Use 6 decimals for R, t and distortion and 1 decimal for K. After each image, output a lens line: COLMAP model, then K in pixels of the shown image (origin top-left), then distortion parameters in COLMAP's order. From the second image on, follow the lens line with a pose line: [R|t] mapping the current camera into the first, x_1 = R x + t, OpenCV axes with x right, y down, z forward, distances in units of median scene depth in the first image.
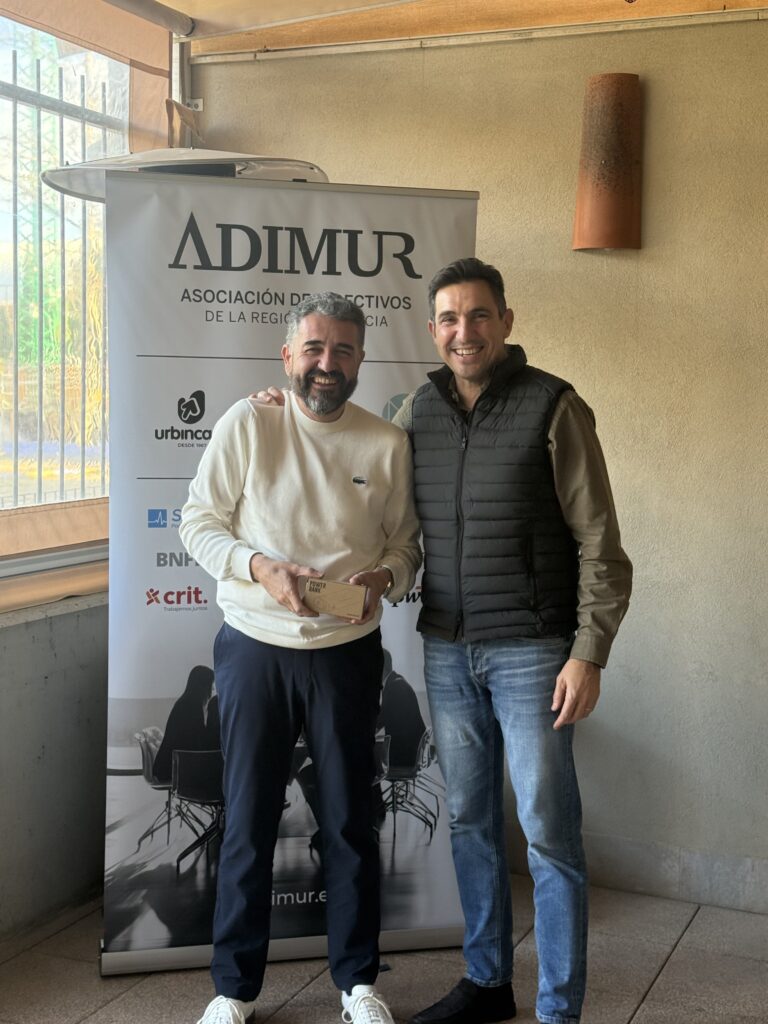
lens RADIAL K [[1466.0, 0, 381.1], [0, 1466.0, 510.0], [0, 0, 1]] dist [0.124227, 0.000000]
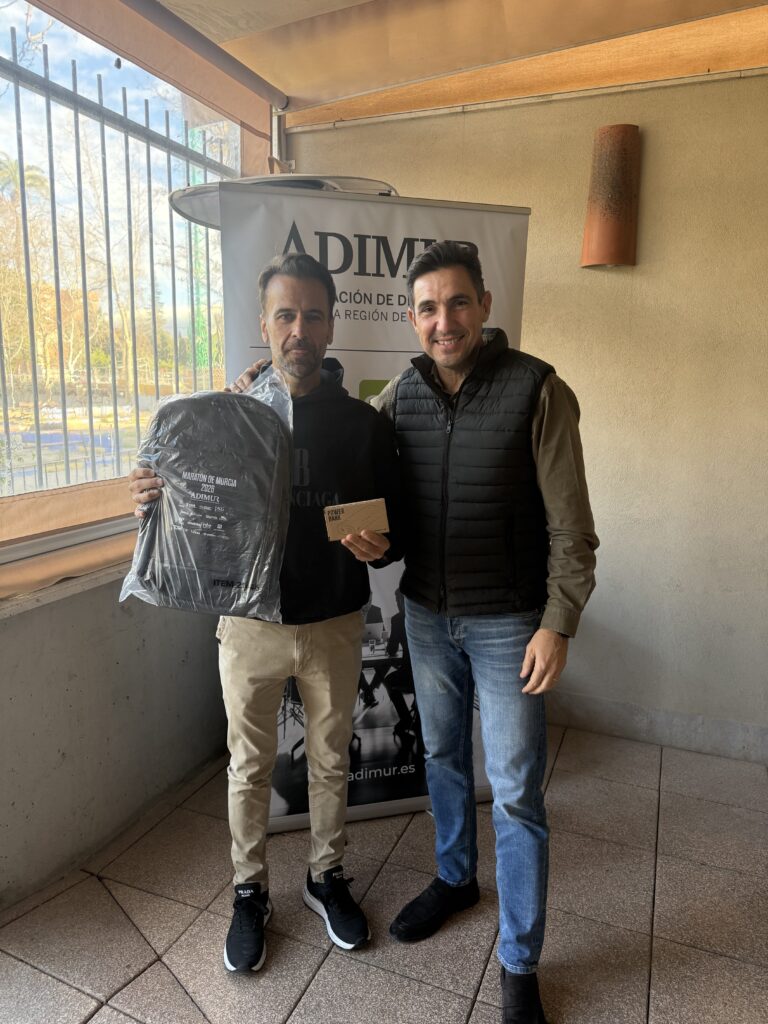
lens RADIAL K [[716.5, 0, 384.4], [0, 716.5, 510.5], [0, 0, 1]] dist [0.007715, -0.015097]
pose [[0.999864, -0.006782, 0.015033, -0.063921], [0.005172, 0.994495, 0.104655, -0.032339], [-0.015660, -0.104563, 0.994395, 0.393426]]
